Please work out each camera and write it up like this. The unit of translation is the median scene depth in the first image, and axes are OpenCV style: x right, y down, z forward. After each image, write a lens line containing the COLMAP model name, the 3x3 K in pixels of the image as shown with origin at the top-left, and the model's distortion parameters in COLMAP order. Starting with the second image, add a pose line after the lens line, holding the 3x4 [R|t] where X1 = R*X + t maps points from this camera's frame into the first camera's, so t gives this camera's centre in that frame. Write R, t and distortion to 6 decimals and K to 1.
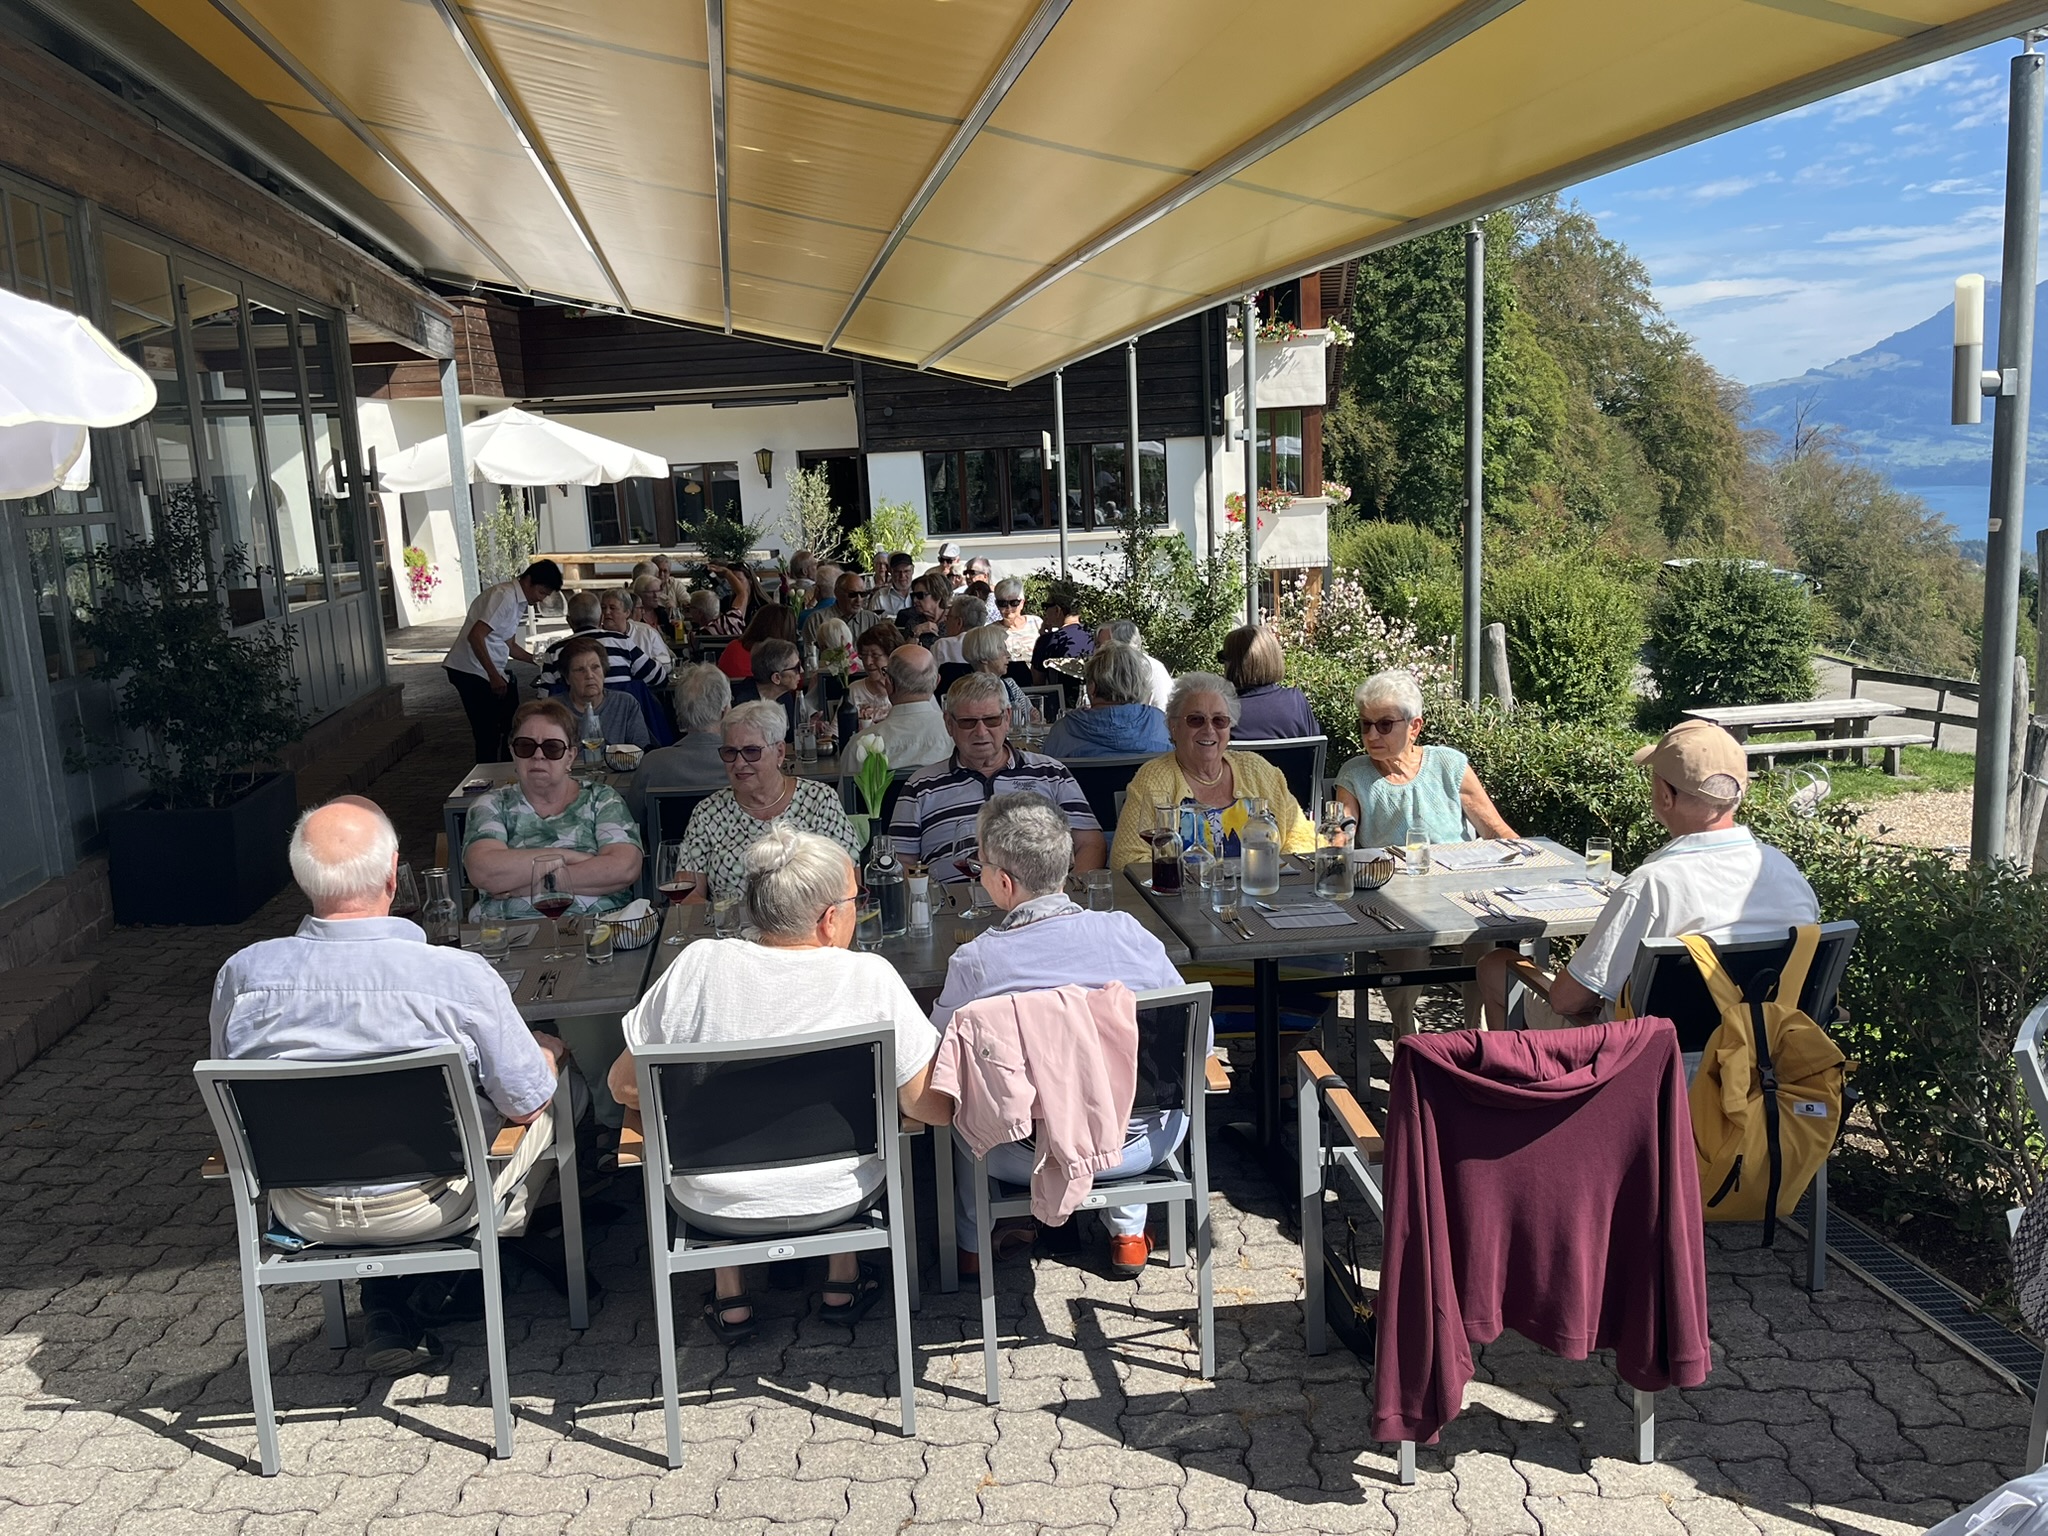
lens RADIAL K [[1683.3, 0, 1024.0], [0, 1683.3, 768.0], [0, 0, 1]] dist [0.061976, -0.001395]
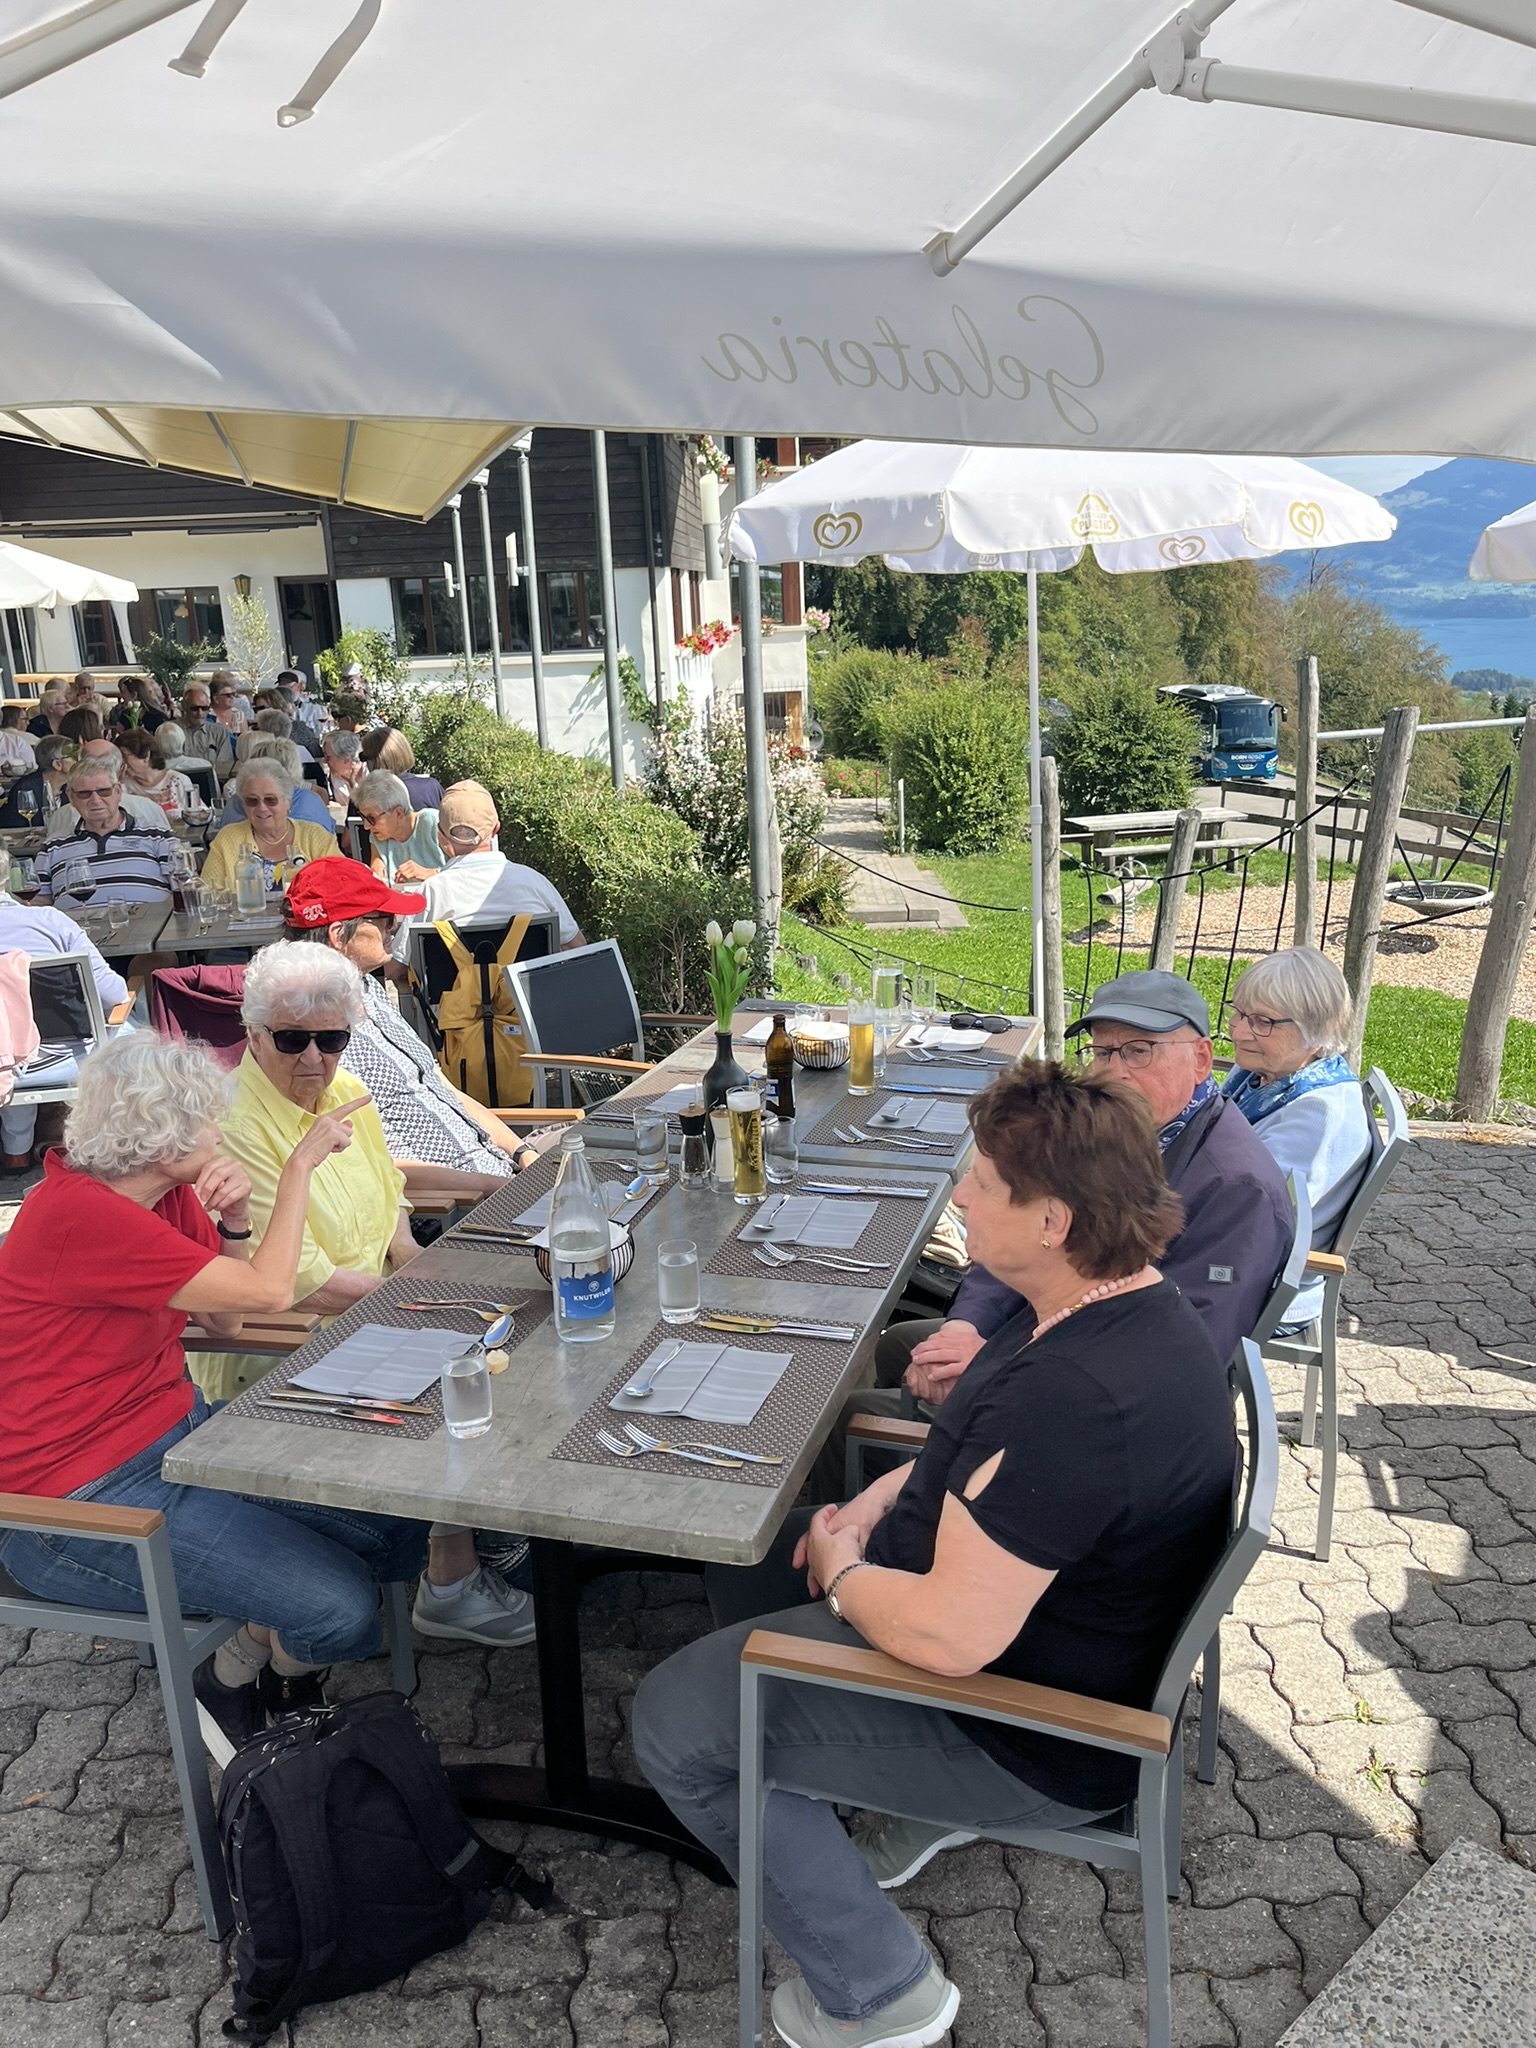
lens RADIAL K [[1591.7, 0, 759.6], [0, 1591.7, 1054.3], [0, 0, 1]] dist [0.073850, -0.112176]
pose [[0.996009, -0.018262, 0.087363, 0.082824], [0.009117, 0.994541, 0.103951, 0.010653], [-0.088784, -0.102740, 0.990738, -0.070271]]
